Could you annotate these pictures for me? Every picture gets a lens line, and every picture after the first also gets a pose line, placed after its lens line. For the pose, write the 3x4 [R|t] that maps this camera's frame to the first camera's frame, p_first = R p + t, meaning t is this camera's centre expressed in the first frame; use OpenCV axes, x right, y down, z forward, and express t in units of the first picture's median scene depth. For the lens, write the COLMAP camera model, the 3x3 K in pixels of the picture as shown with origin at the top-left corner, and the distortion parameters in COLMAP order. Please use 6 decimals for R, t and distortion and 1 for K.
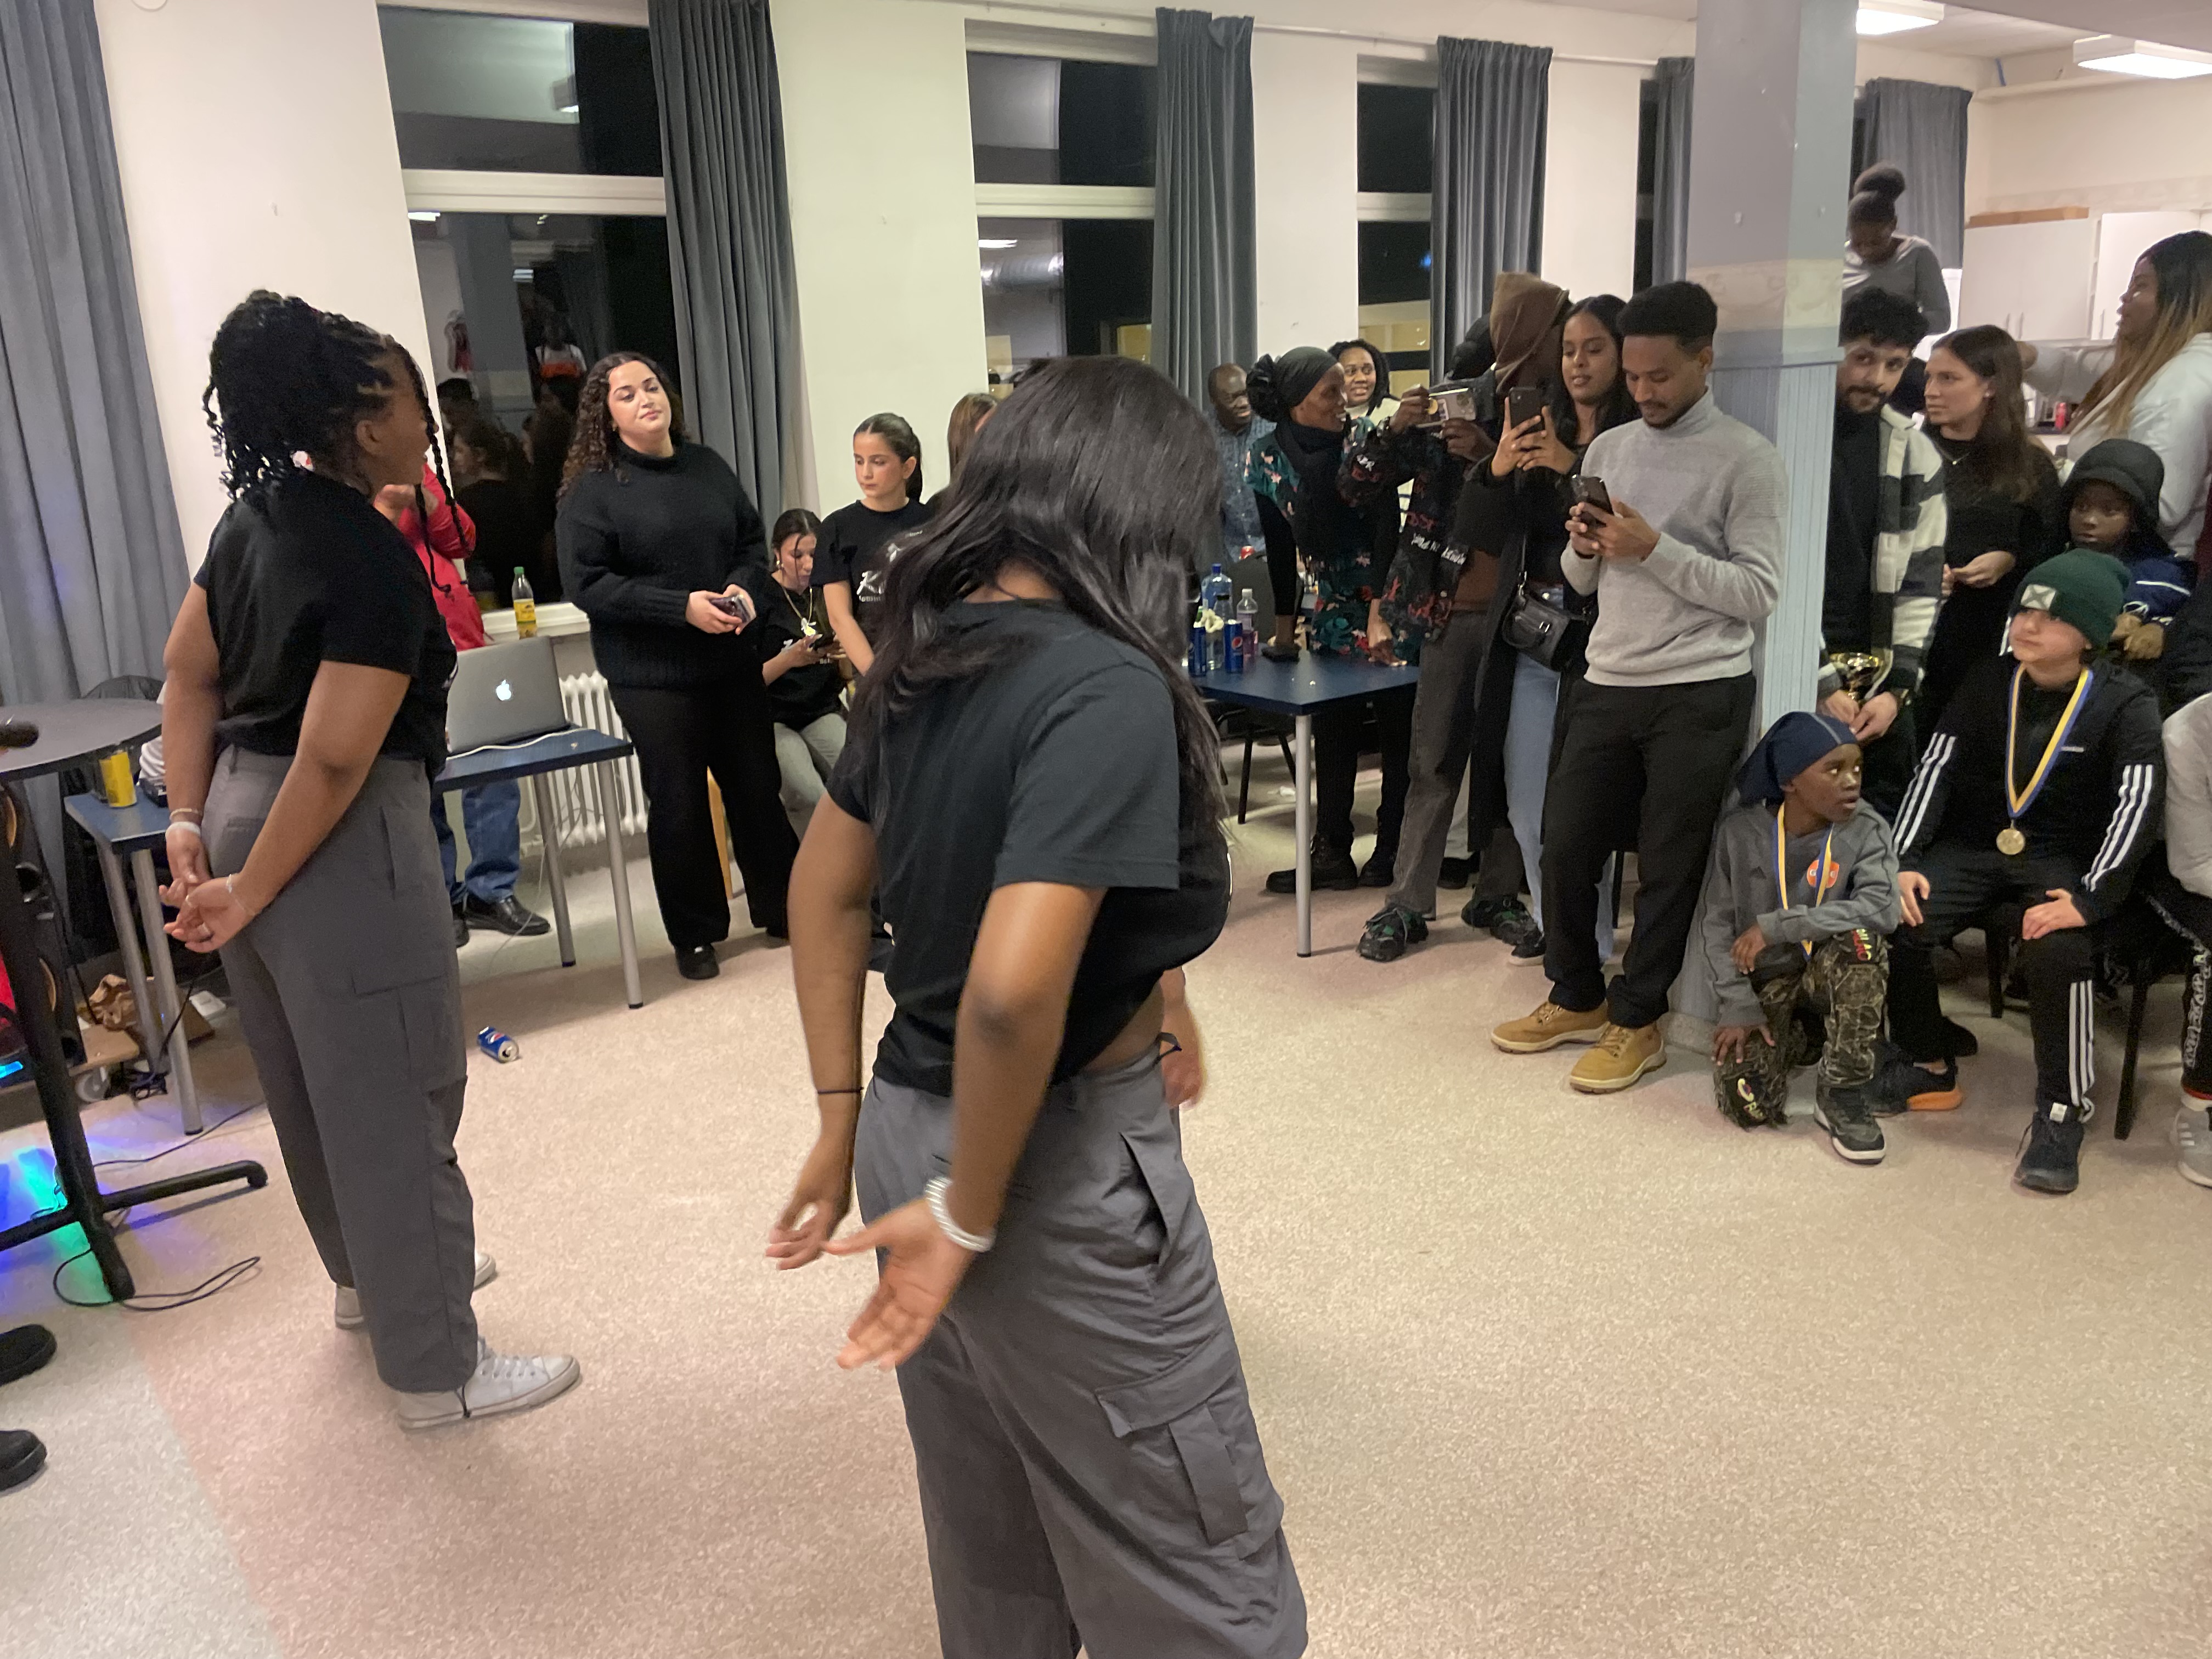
lens RADIAL K [[1690.9, 0, 1089.4], [0, 1690.9, 834.7], [0, 0, 1]] dist [0.105758, -0.133516]
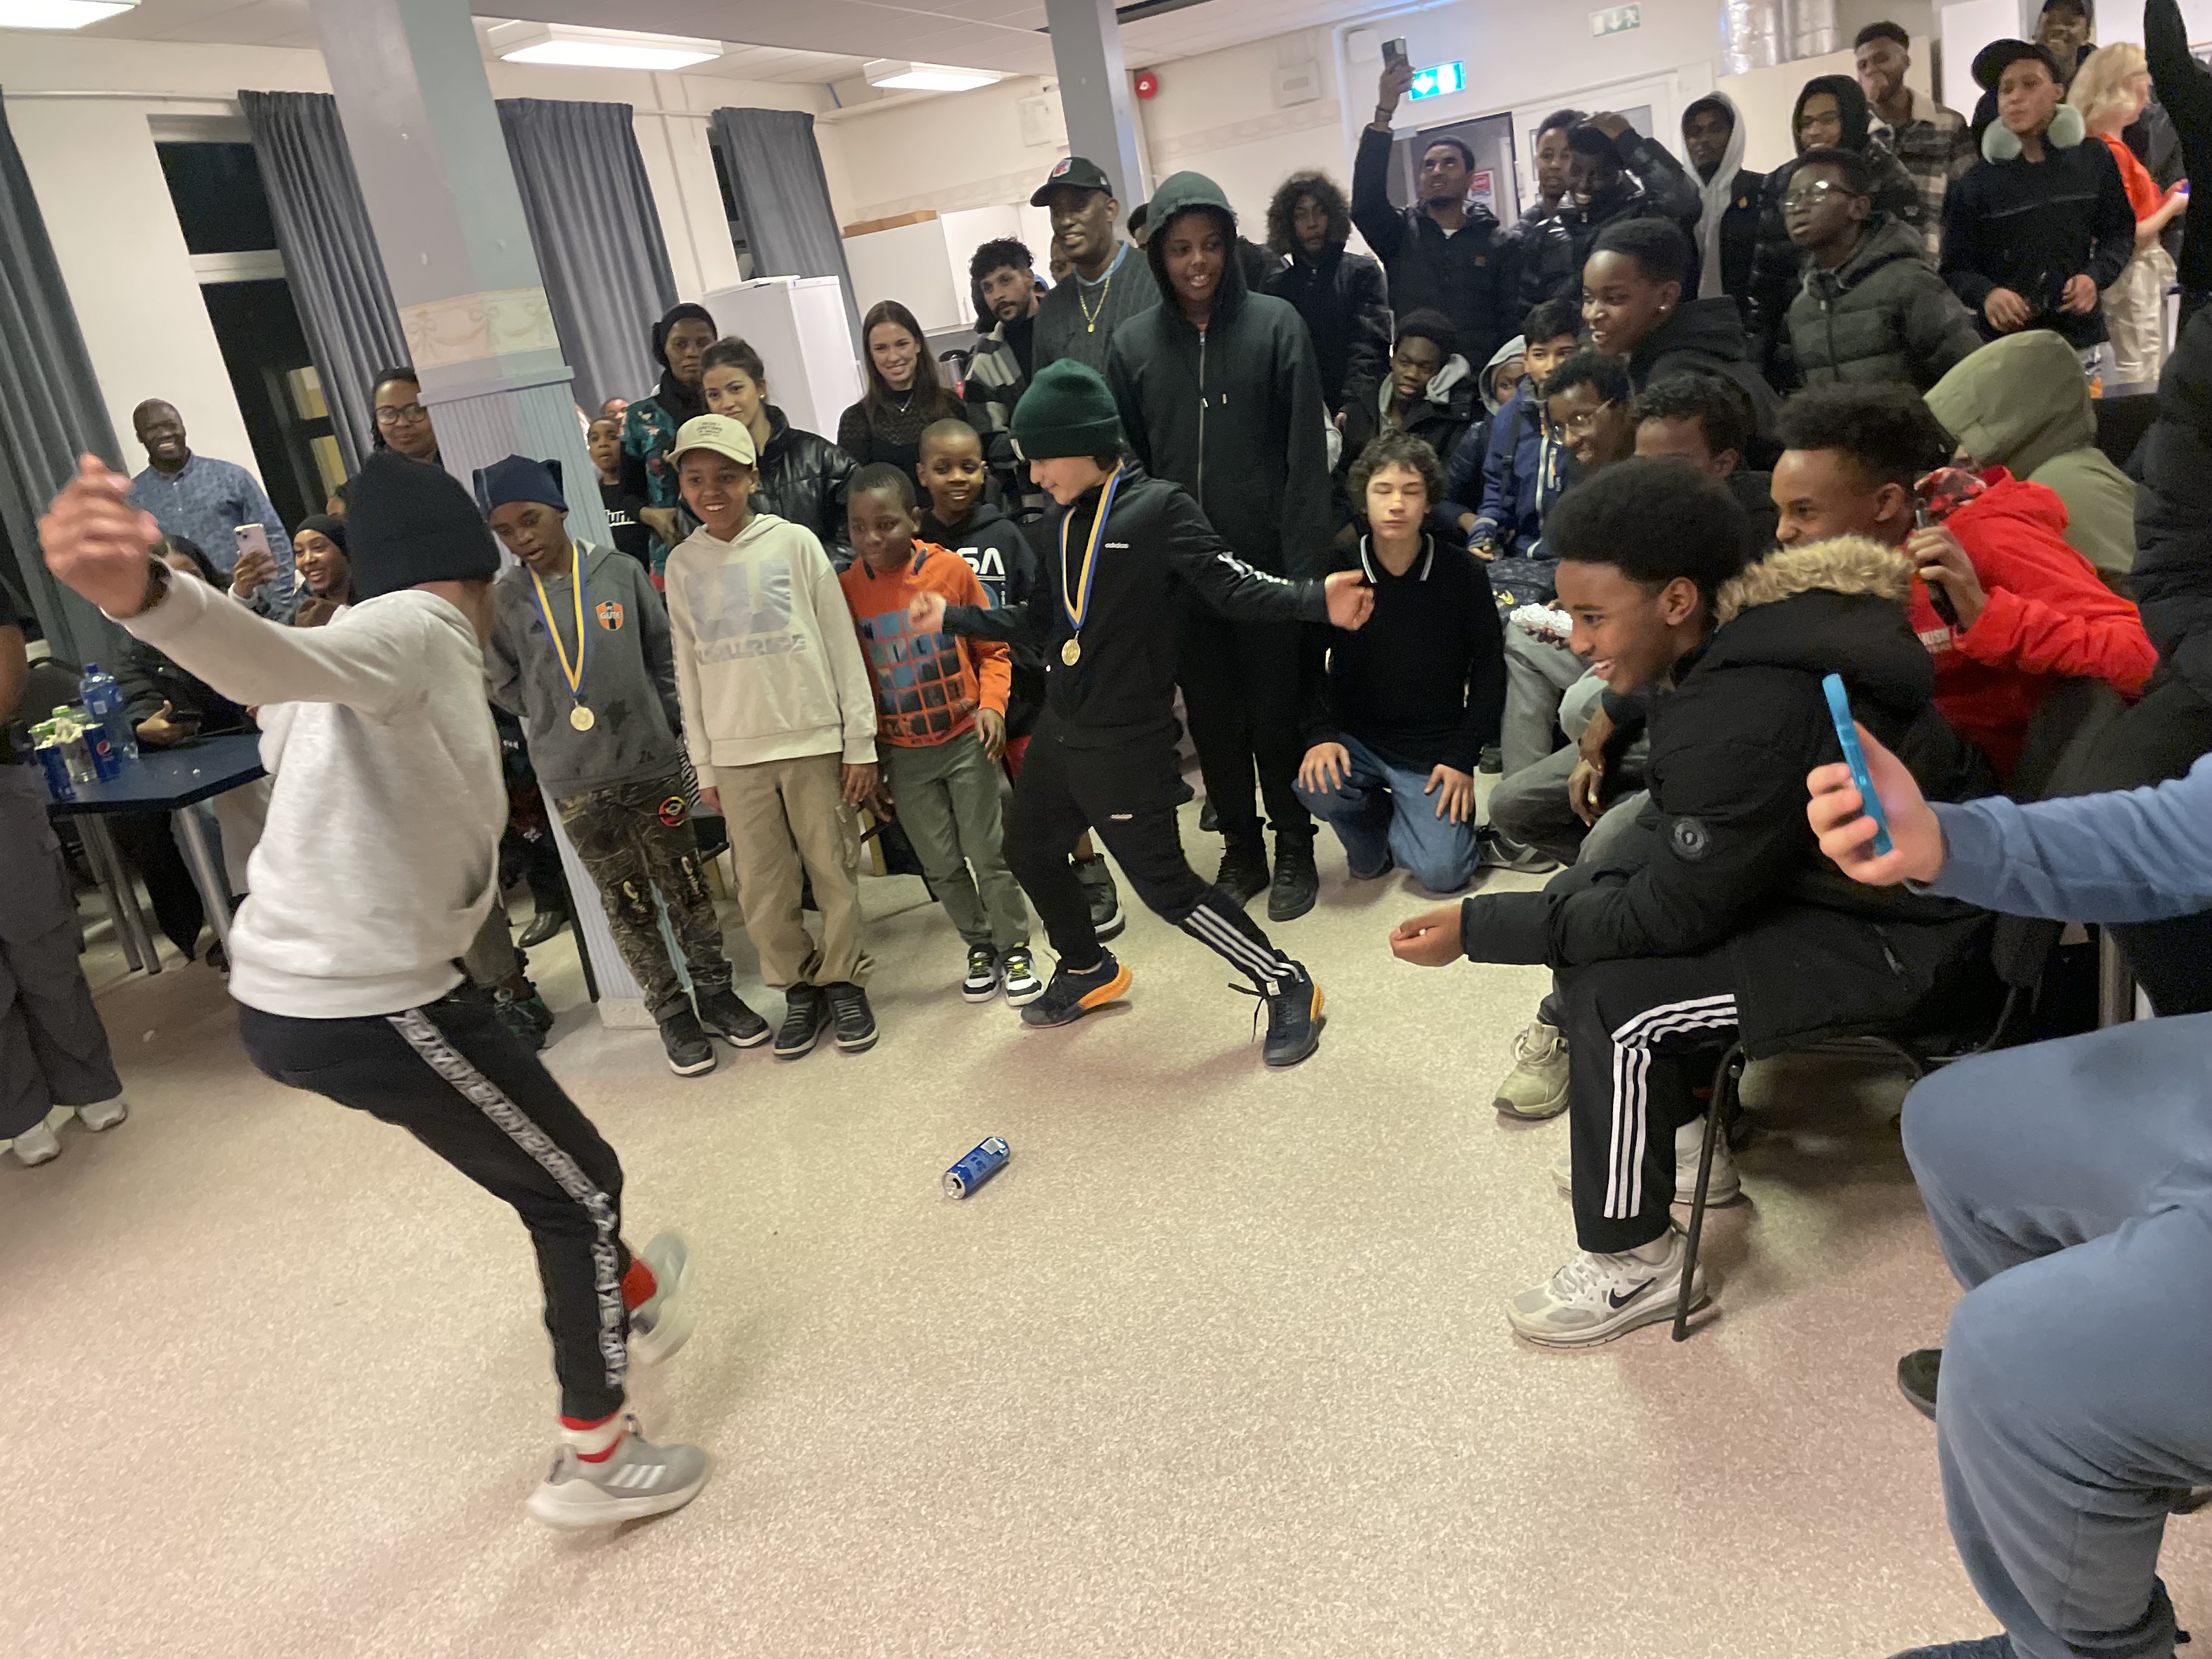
lens RADIAL K [[1690.9, 0, 1089.4], [0, 1690.9, 834.7], [0, 0, 1]] dist [0.105758, -0.133516]
pose [[0.857484, -0.251944, 0.448604, 0.159724], [0.260102, 0.964553, 0.044537, 0.038166], [-0.443924, 0.078493, 0.892620, -0.083534]]
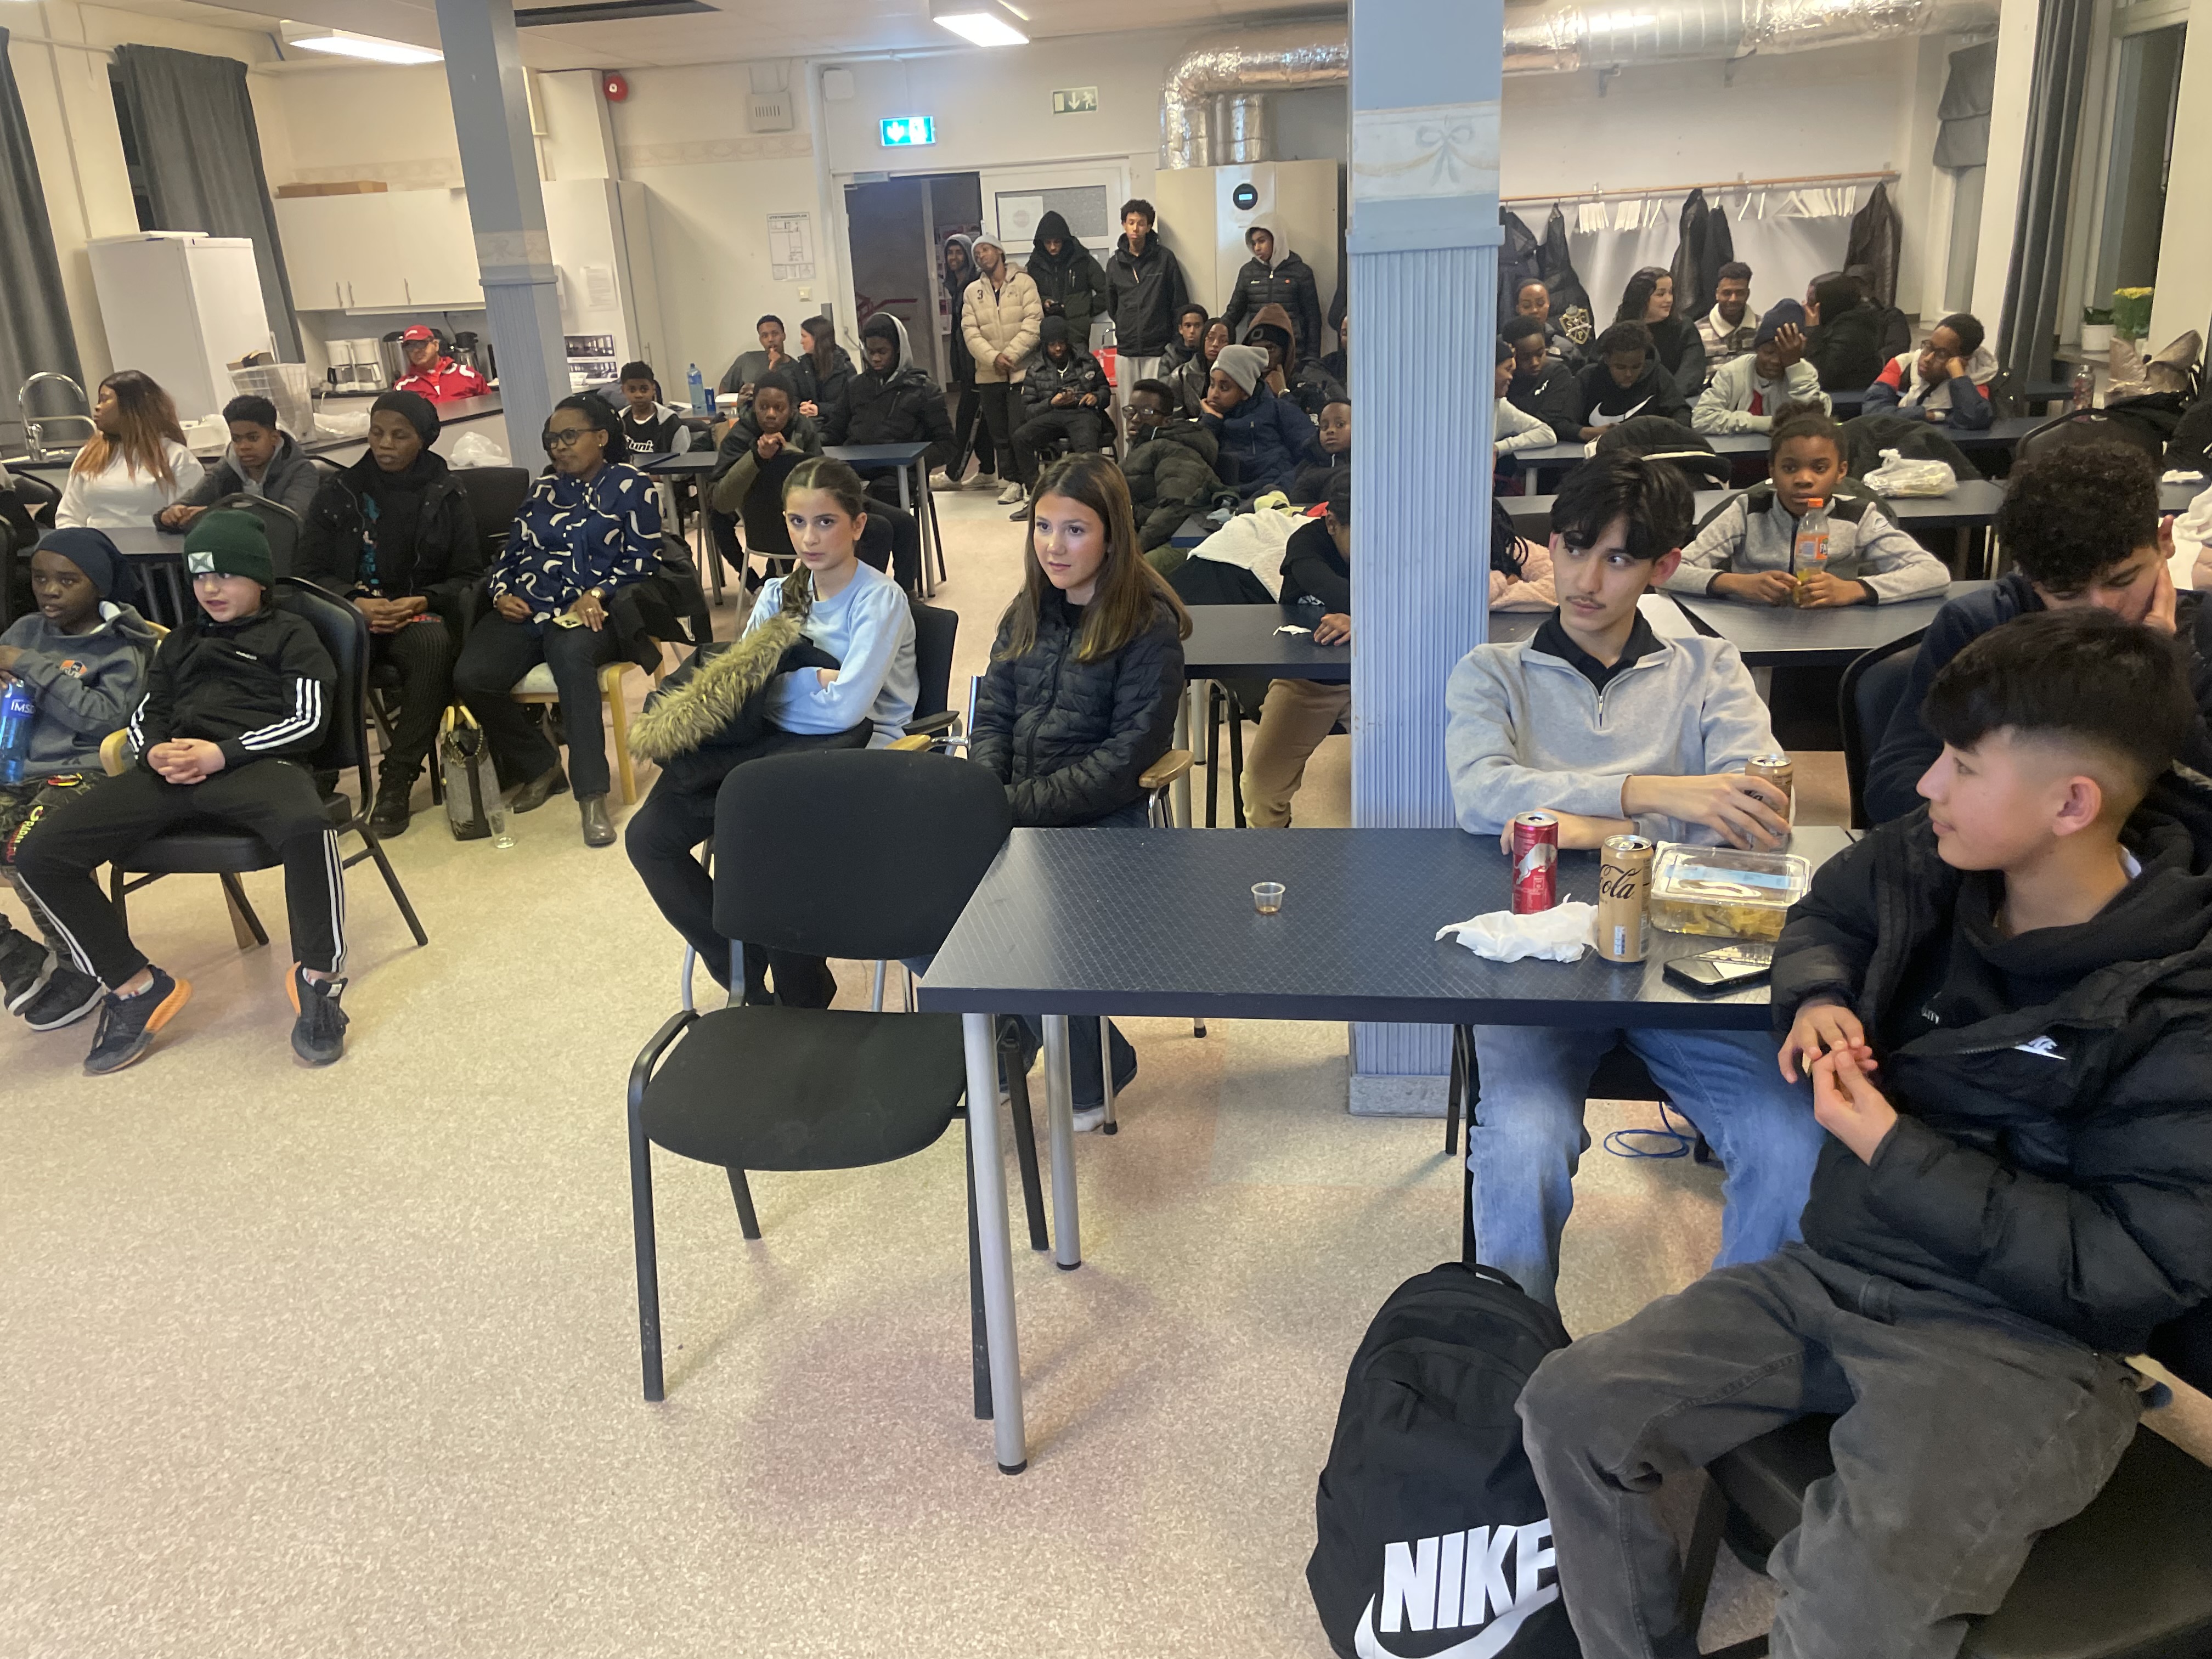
lens RADIAL K [[1690.9, 0, 1089.4], [0, 1690.9, 834.7], [0, 0, 1]] dist [0.105758, -0.133516]
pose [[0.736468, -0.210609, 0.642852, 0.381951], [0.197880, 0.975805, 0.092993, 0.061812], [-0.646884, 0.058721, 0.760325, -0.236232]]
